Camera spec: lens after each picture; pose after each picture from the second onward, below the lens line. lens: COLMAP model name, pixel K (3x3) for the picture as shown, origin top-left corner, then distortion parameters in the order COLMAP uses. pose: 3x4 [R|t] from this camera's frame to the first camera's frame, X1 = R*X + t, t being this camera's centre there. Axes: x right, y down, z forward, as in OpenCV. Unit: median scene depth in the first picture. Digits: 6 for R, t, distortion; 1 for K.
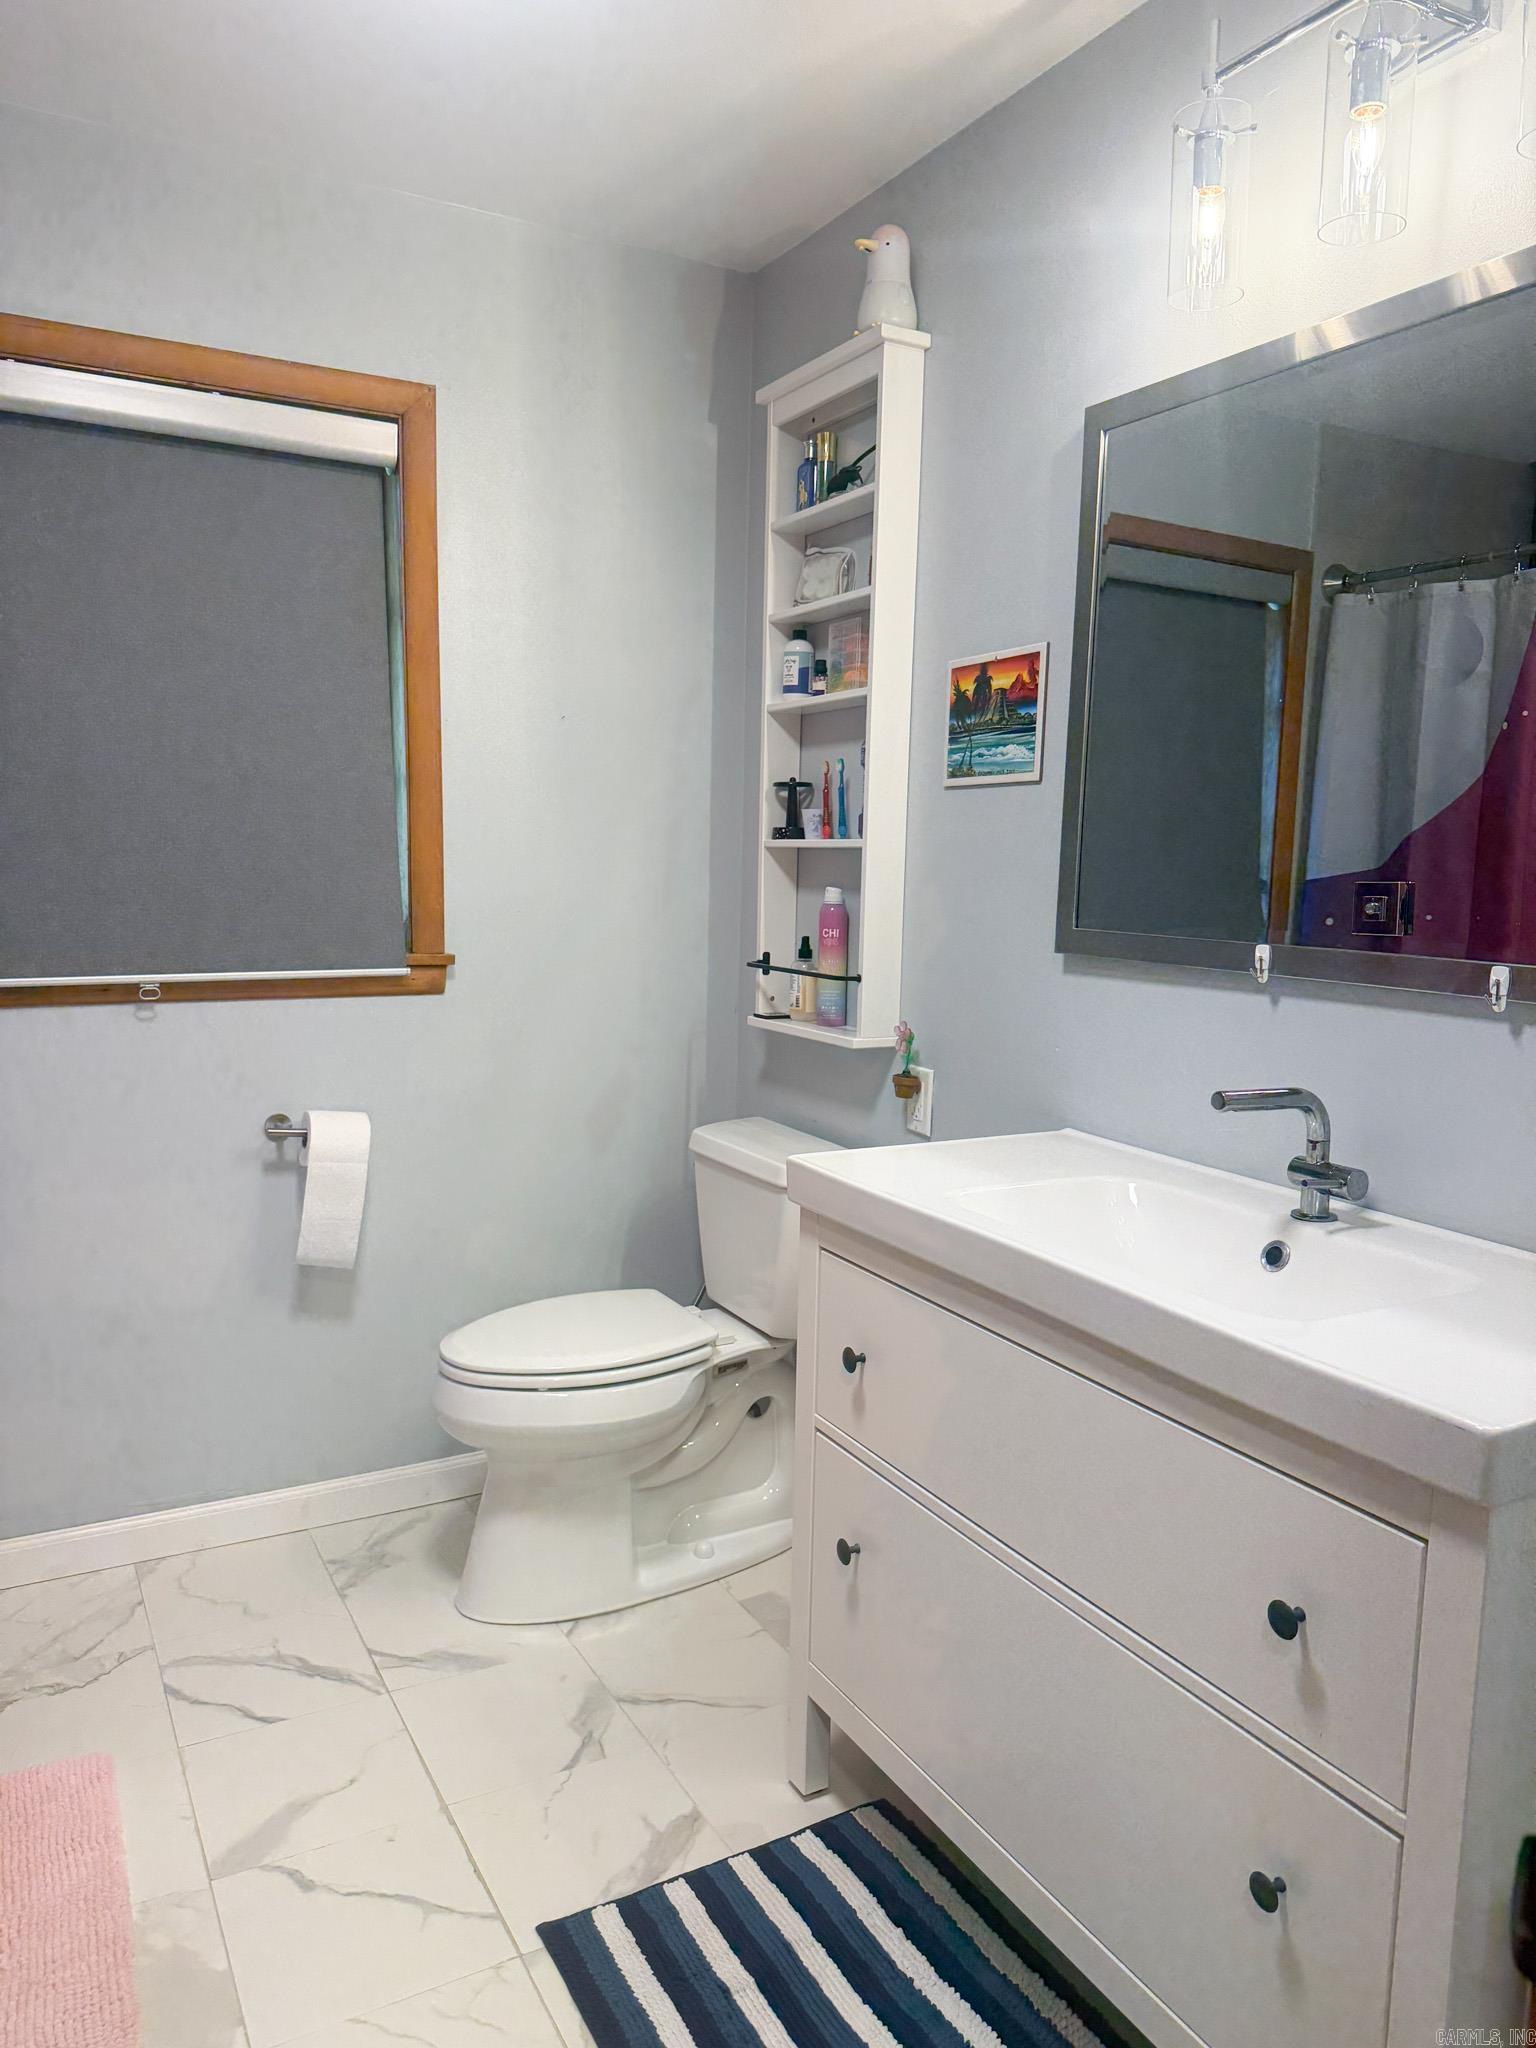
lens RADIAL K [[1431.0, 0, 730.8], [0, 1431.0, 1022.3], [0, 0, 1]] dist [0.240902, -0.155244]
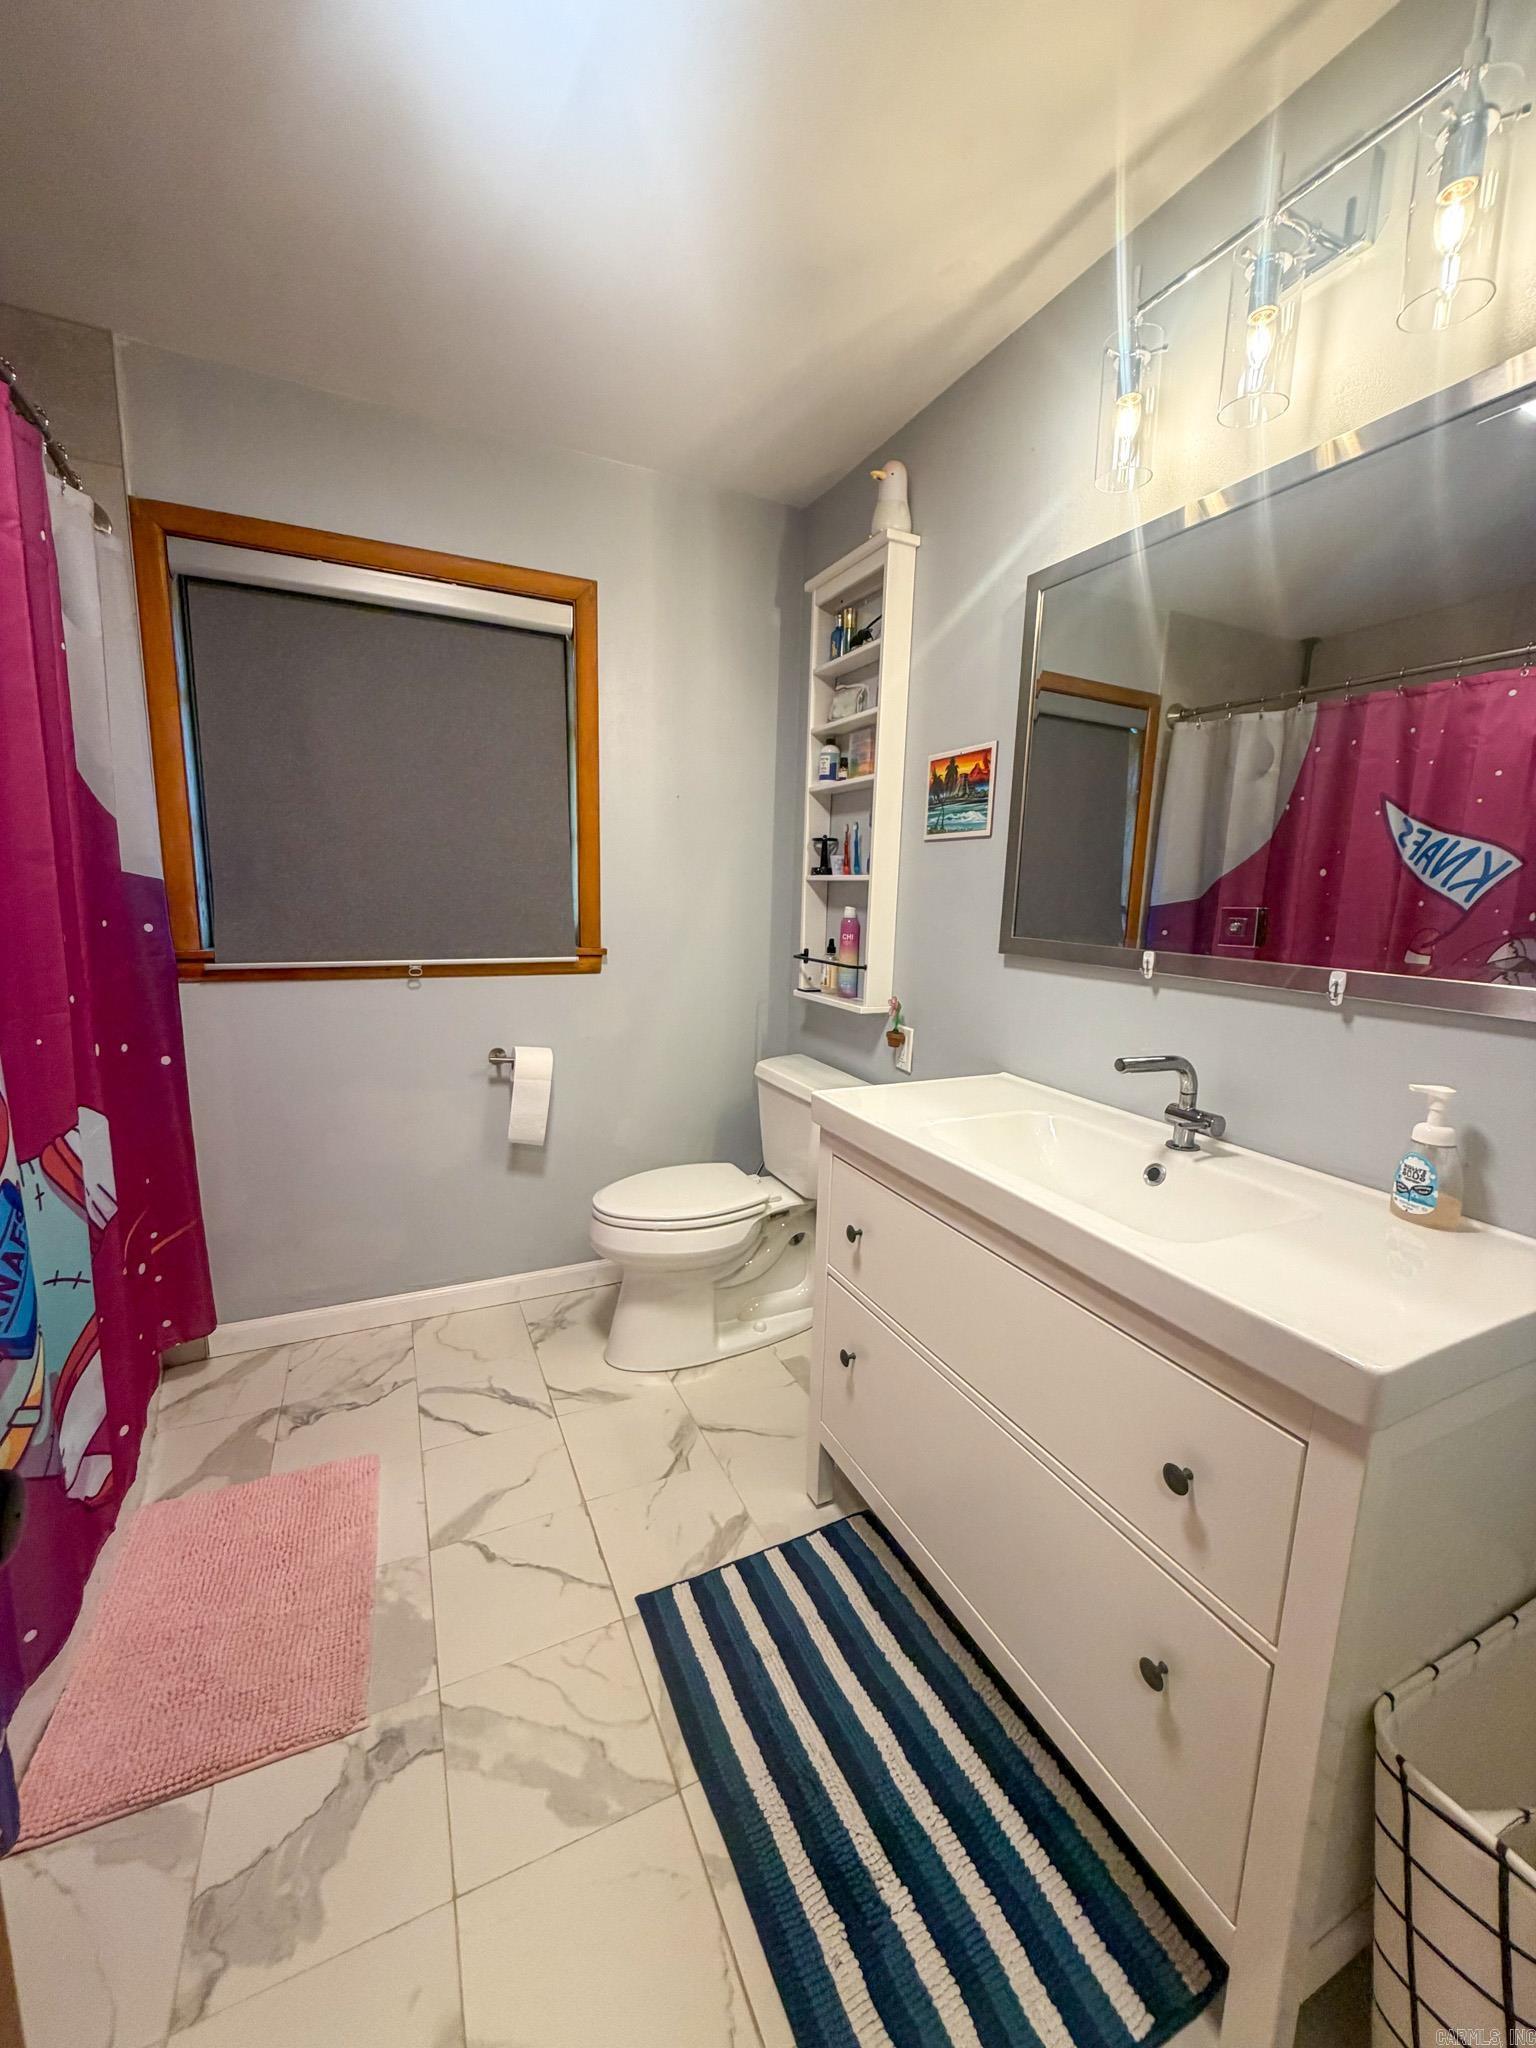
lens RADIAL K [[816.5, 0, 762.1], [0, 816.5, 1019.2], [0, 0, 1]] dist [0.076566, 0.000023]
pose [[0.999047, 0.014307, -0.041235, 0.016871], [-0.012506, 0.998970, 0.043617, -0.012488], [0.041817, -0.043060, 0.998197, 0.131225]]
